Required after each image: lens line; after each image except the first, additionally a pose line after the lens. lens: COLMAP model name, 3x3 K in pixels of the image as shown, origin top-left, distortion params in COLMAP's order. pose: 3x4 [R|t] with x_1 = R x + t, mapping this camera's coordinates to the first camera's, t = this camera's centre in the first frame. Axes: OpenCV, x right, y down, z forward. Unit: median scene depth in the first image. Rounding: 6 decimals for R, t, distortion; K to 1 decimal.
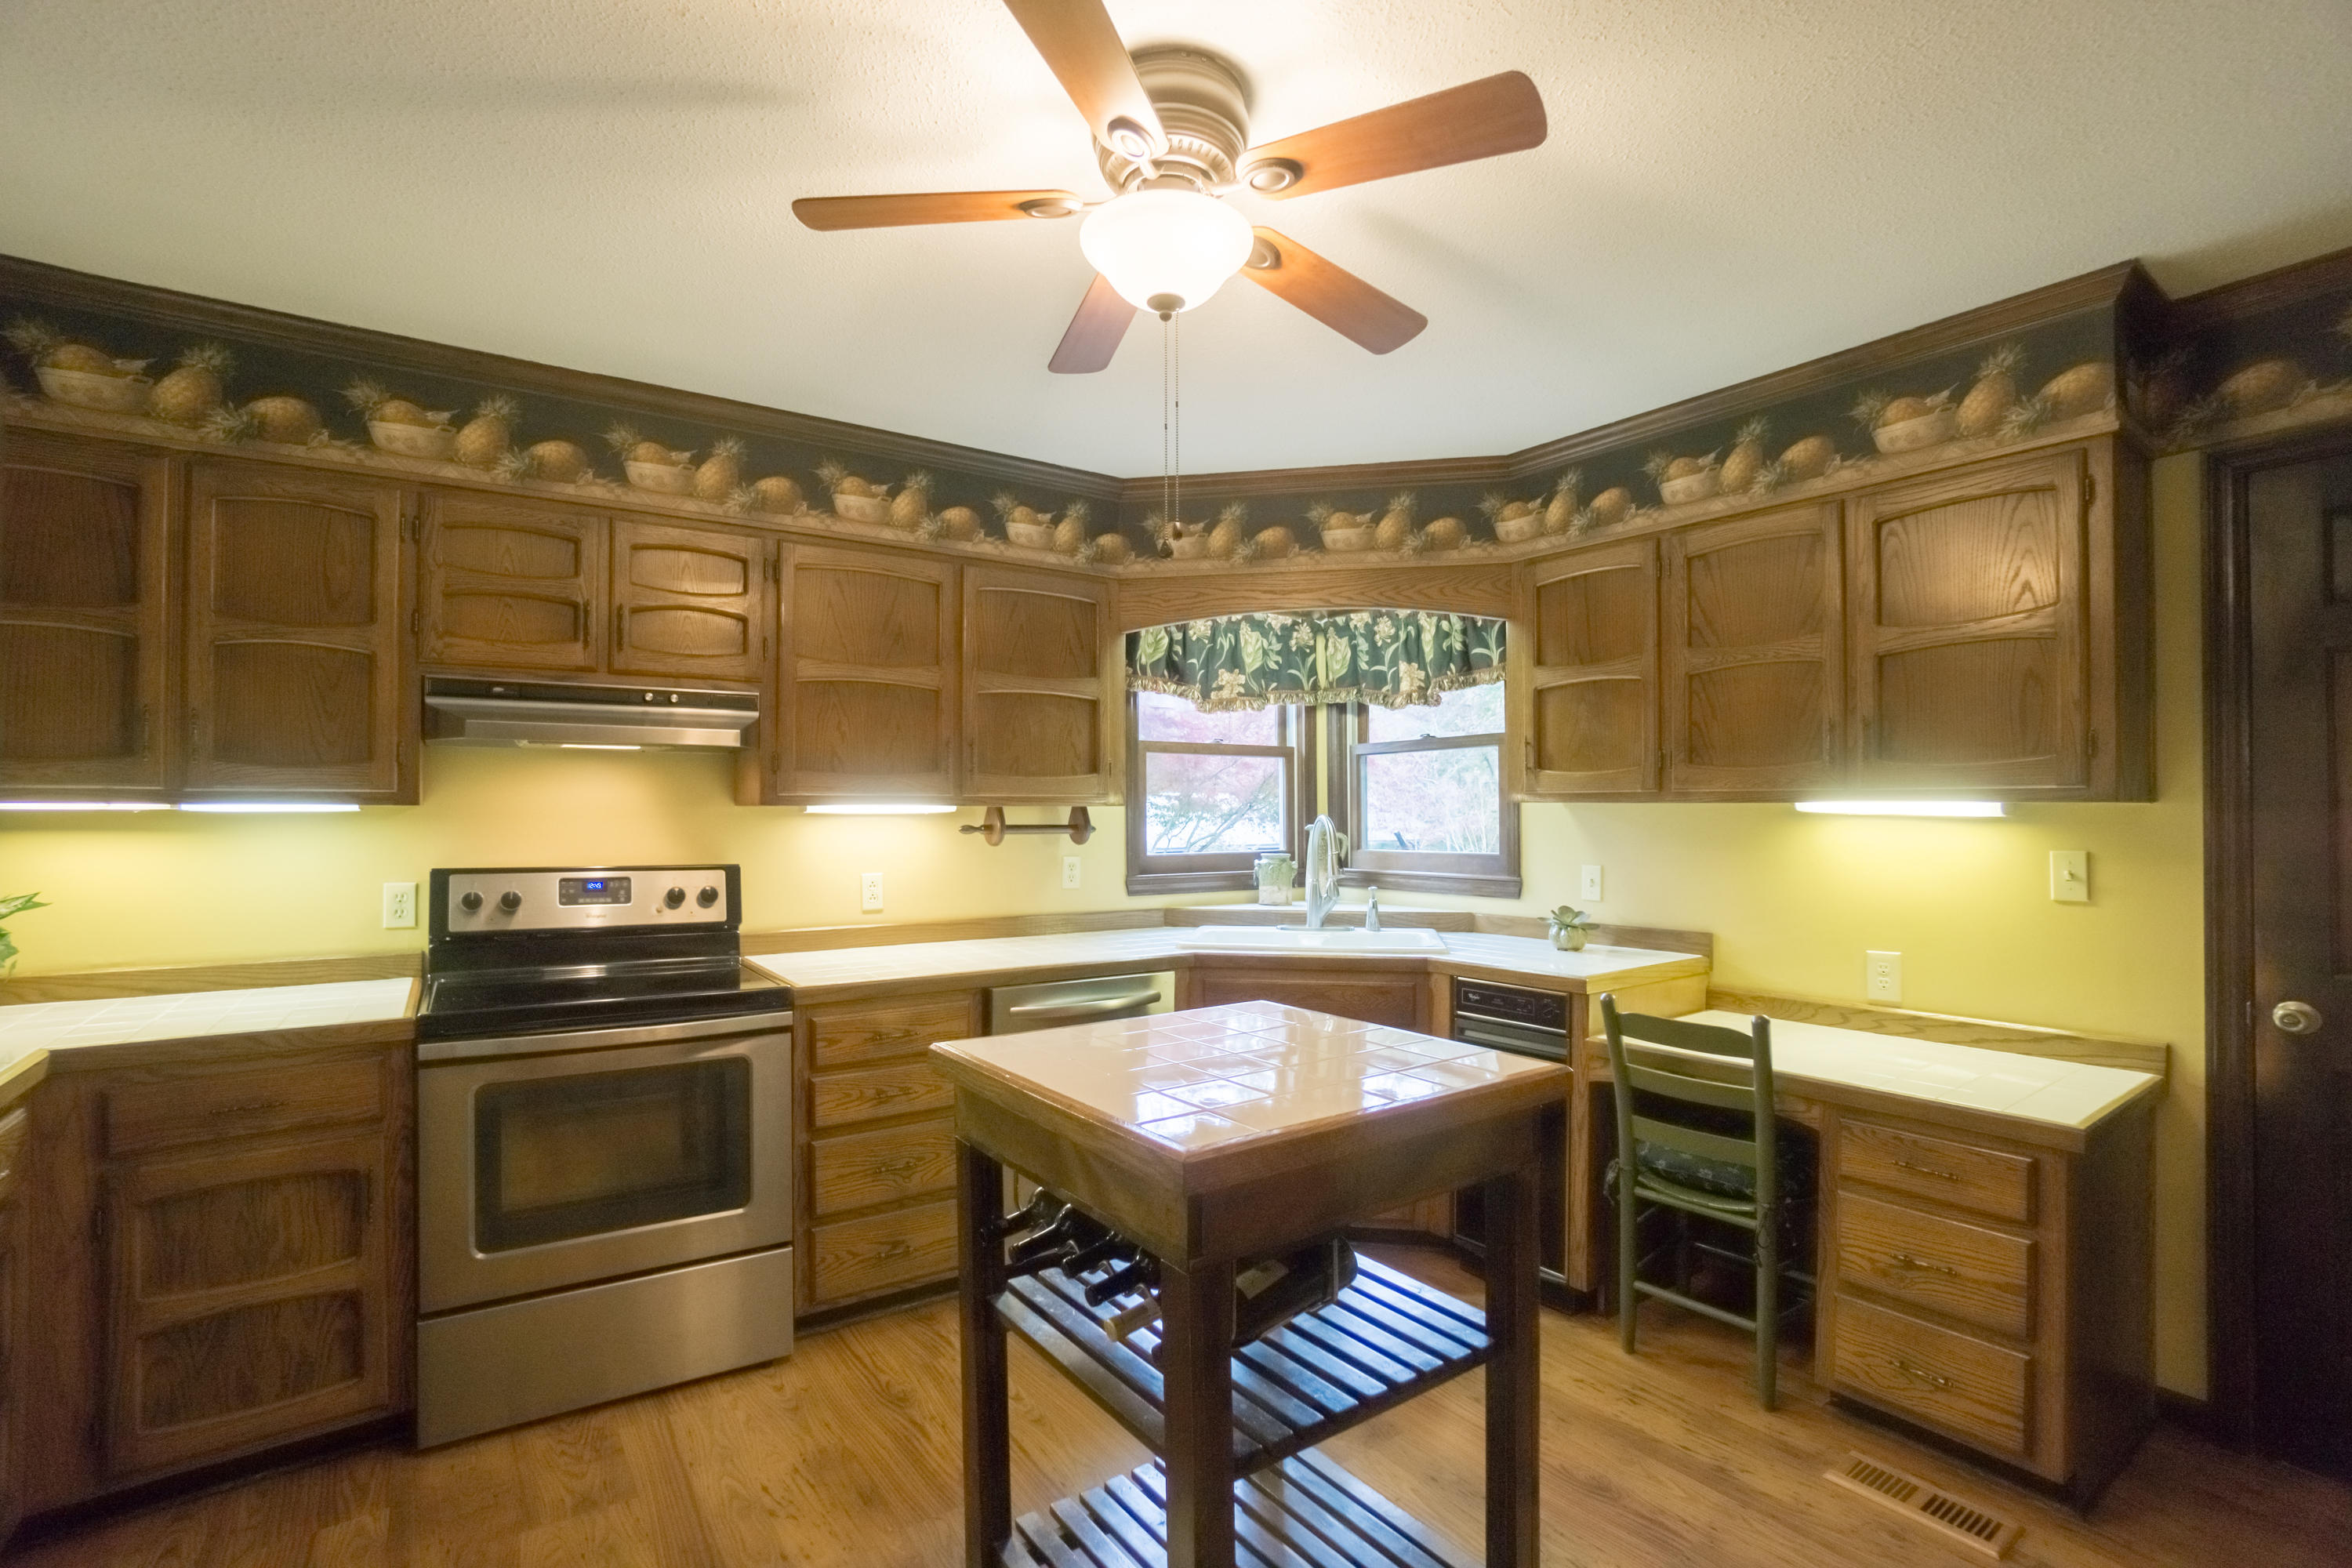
lens RADIAL K [[1036.9, 0, 1167.8], [0, 1036.9, 800.5], [0, 0, 1]] dist [-0.009061, 0.002306]
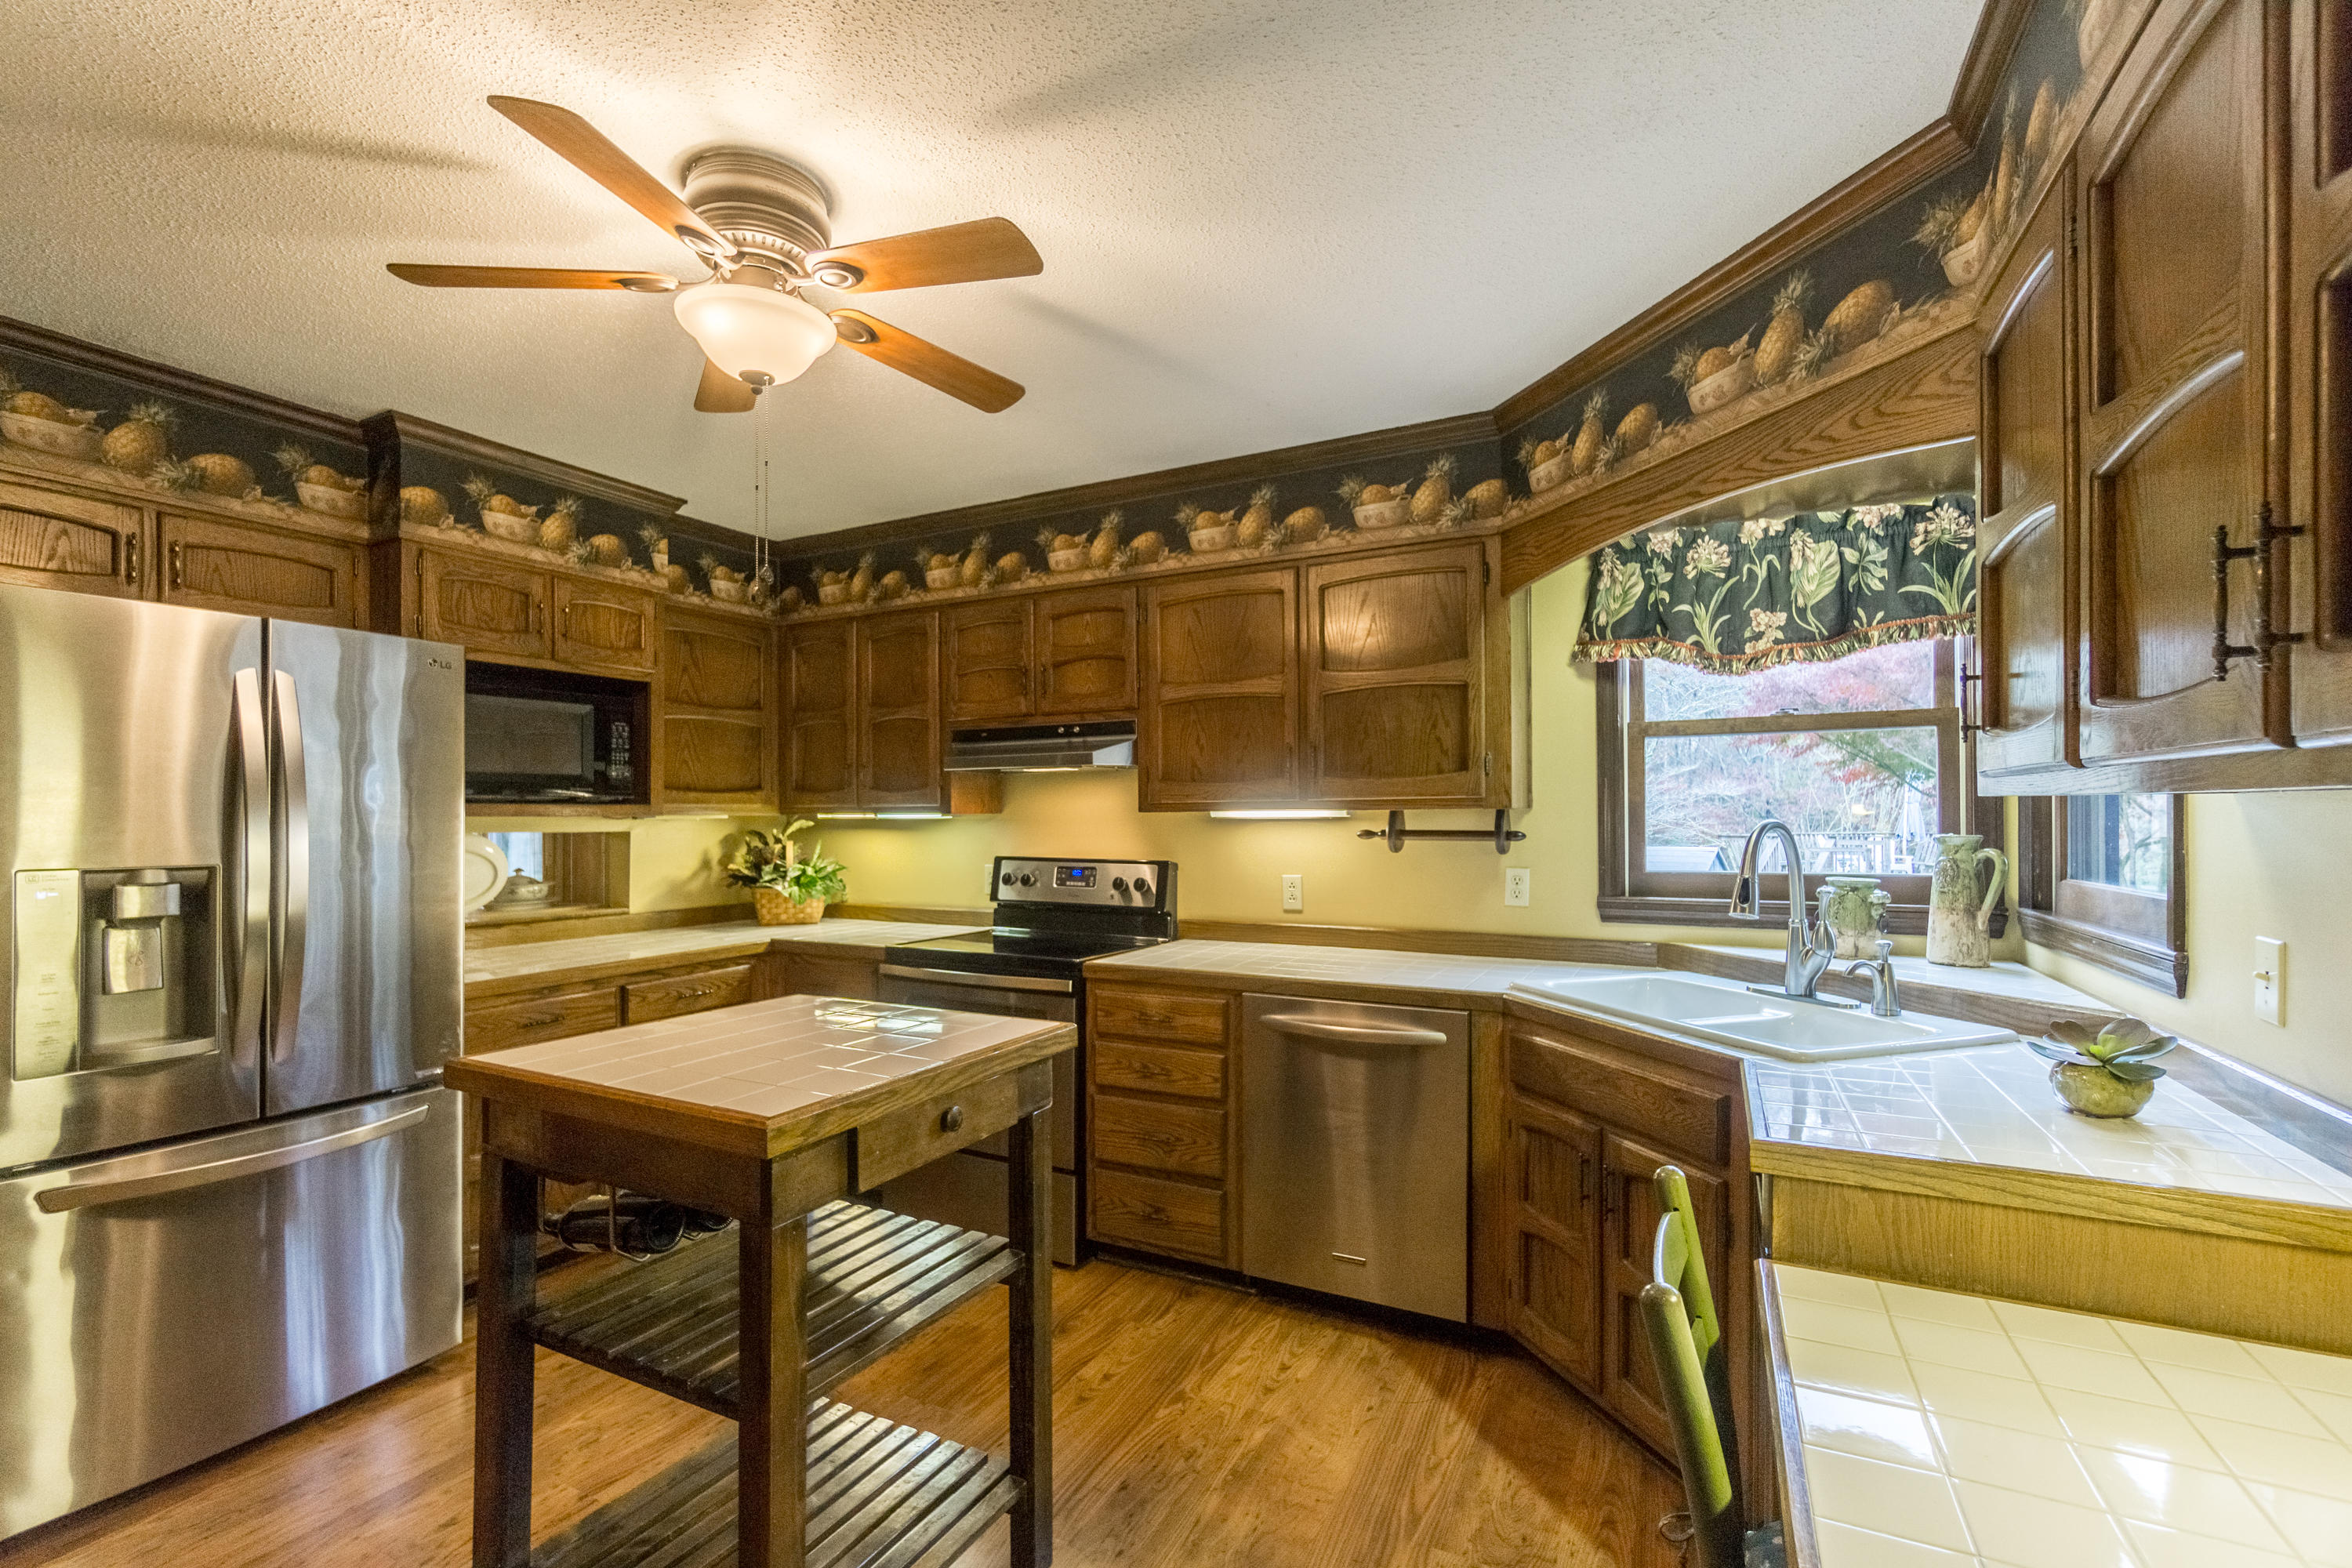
lens RADIAL K [[1036.9, 0, 1143.8], [0, 1036.9, 825.3], [0, 0, 1]] dist [-0.009061, 0.002306]
pose [[0.477963, 0.006117, -0.878359, 0.554000], [0.014949, 0.999774, 0.015098, 0.001869], [0.878253, -0.020347, 0.477764, 0.364076]]
